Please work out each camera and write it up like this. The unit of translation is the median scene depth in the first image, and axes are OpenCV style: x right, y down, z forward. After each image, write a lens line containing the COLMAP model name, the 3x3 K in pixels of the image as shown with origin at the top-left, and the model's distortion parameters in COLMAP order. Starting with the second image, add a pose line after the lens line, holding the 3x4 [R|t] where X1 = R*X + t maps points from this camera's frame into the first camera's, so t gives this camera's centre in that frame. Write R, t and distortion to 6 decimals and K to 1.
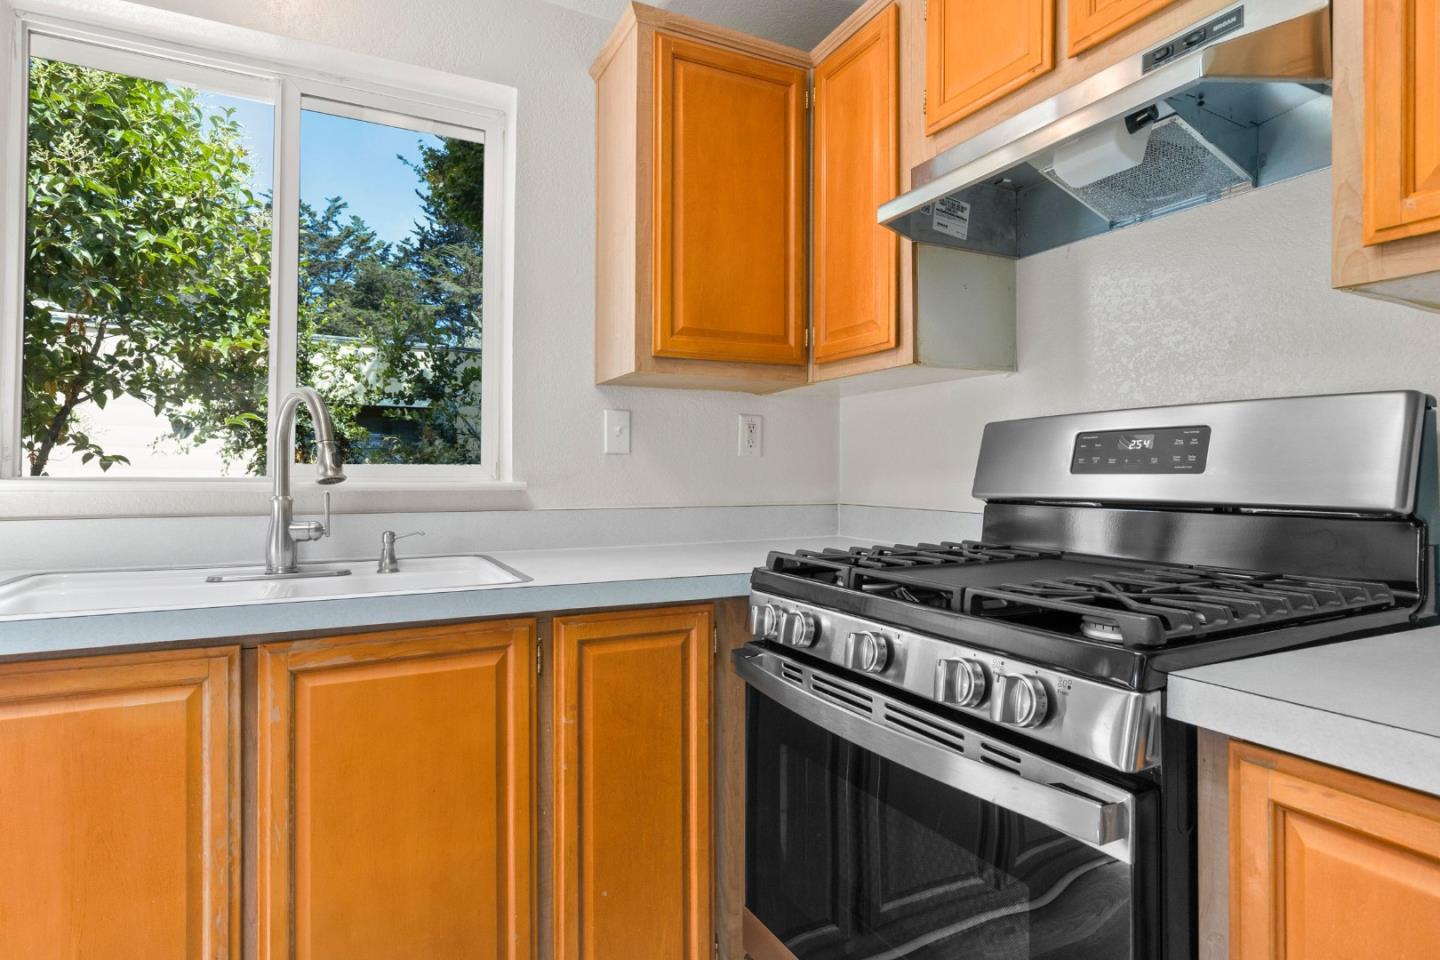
lens RADIAL K [[774.3, 0, 727.1], [0, 774.3, 461.5], [0, 0, 1]] dist [0.000630, -0.000622]
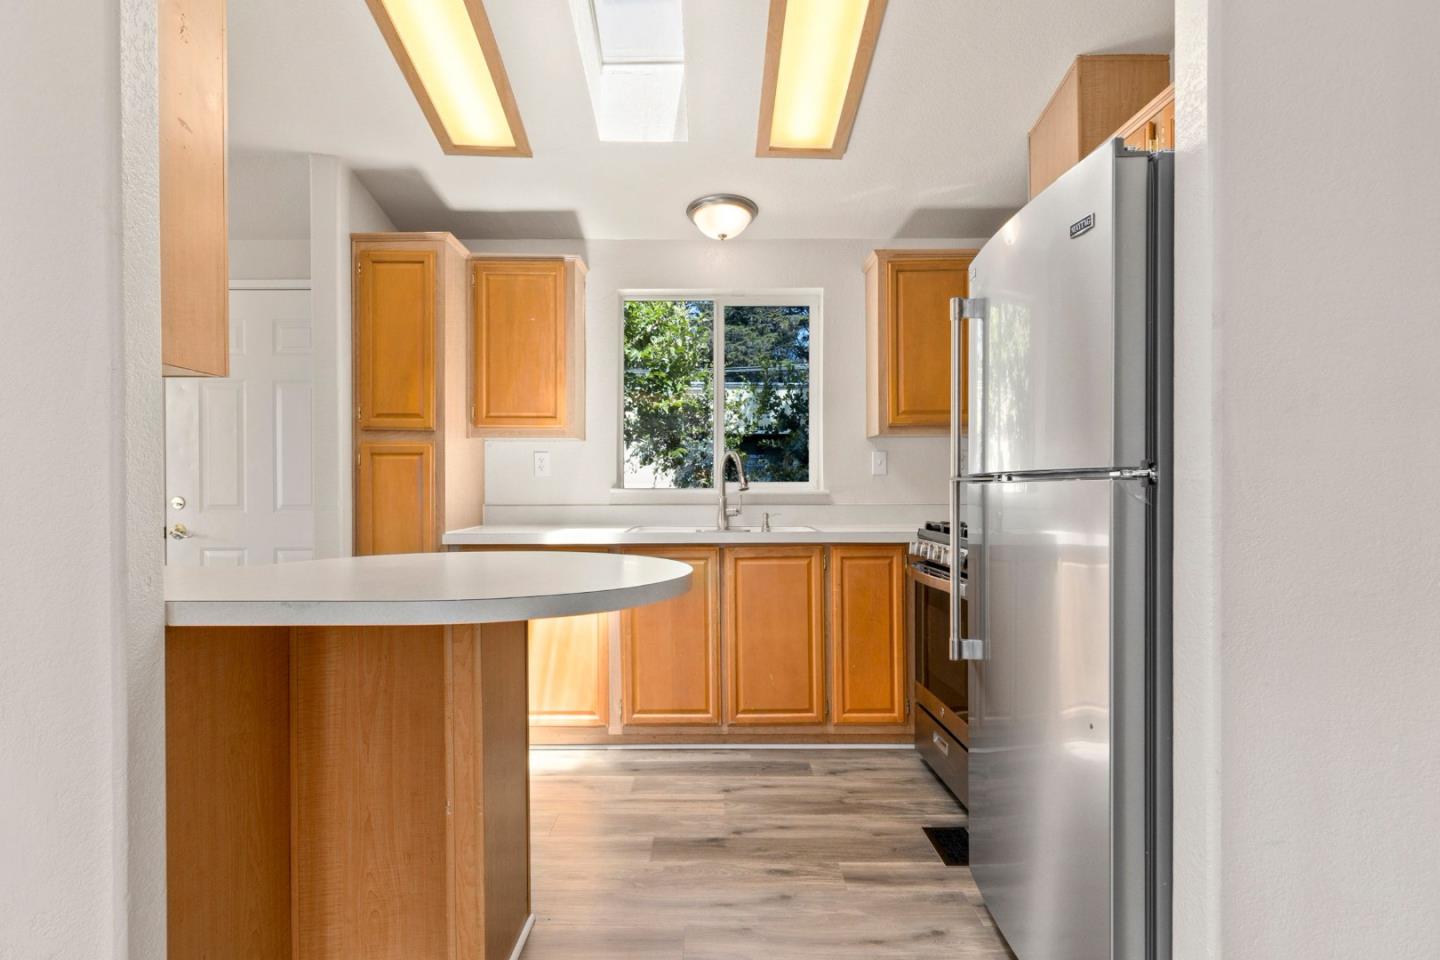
lens RADIAL K [[843.9, 0, 712.8], [0, 843.9, 484.9], [0, 0, 1]] dist [-0.004095, -0.000321]
pose [[0.893312, -0.006017, -0.449397, 0.508015], [0.013069, 0.999835, 0.012591, -0.020650], [0.449247, -0.017121, 0.893243, -1.211800]]
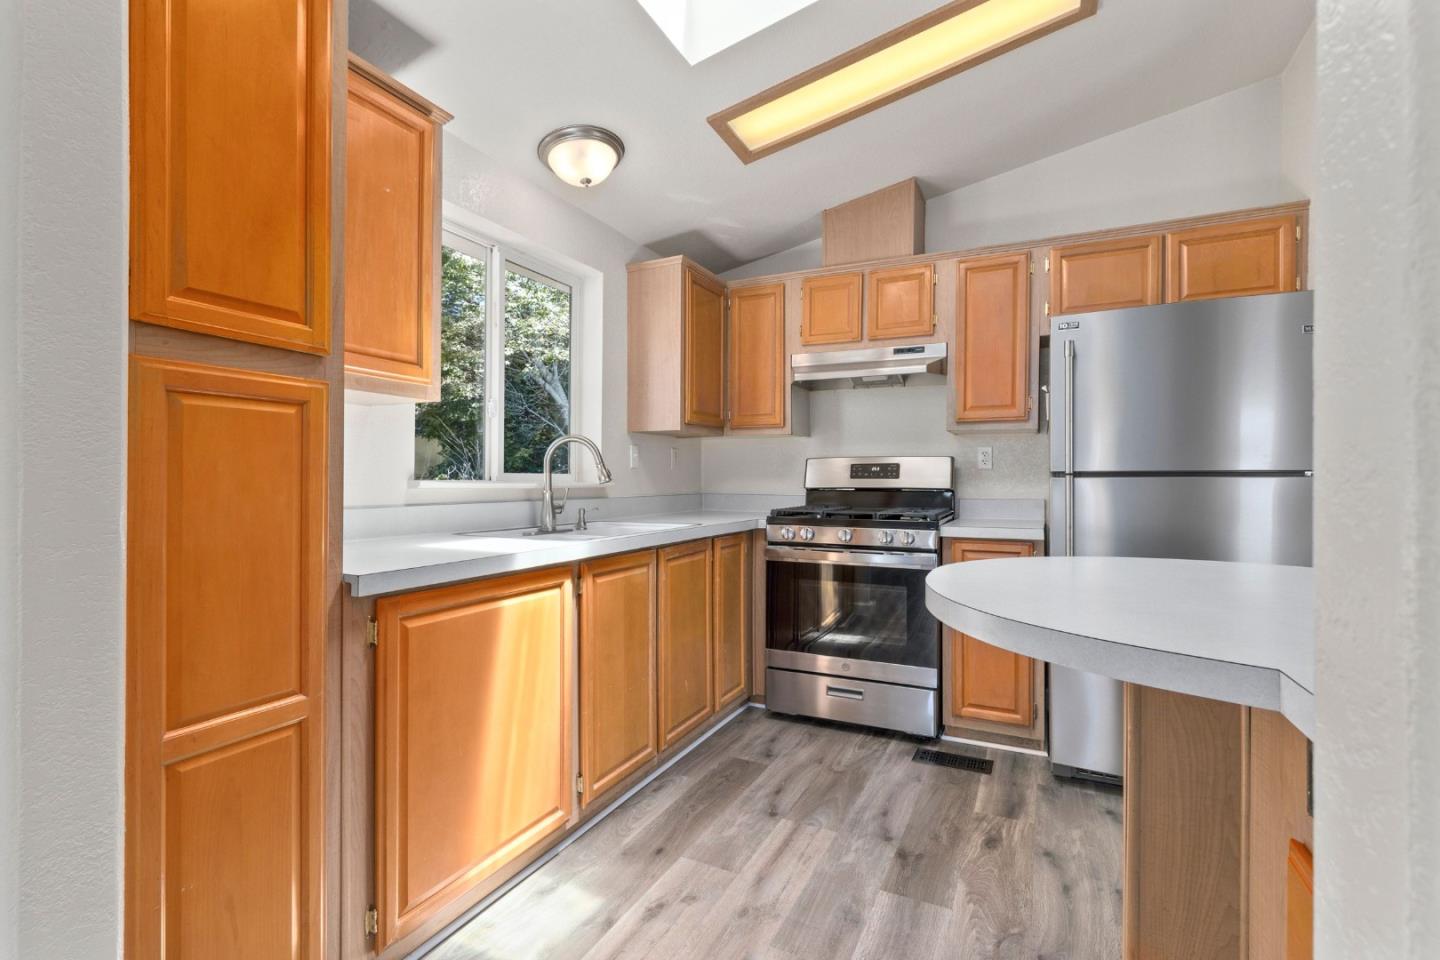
lens RADIAL K [[642.8, 0, 727.4], [0, 642.8, 479.8], [0, 0, 1]] dist [0.003999, 0.000883]
pose [[0.801912, -0.001843, 0.597439, -1.134401], [-0.009836, 0.999819, 0.016286, -0.012208], [-0.597361, -0.018936, 0.801749, -0.519014]]
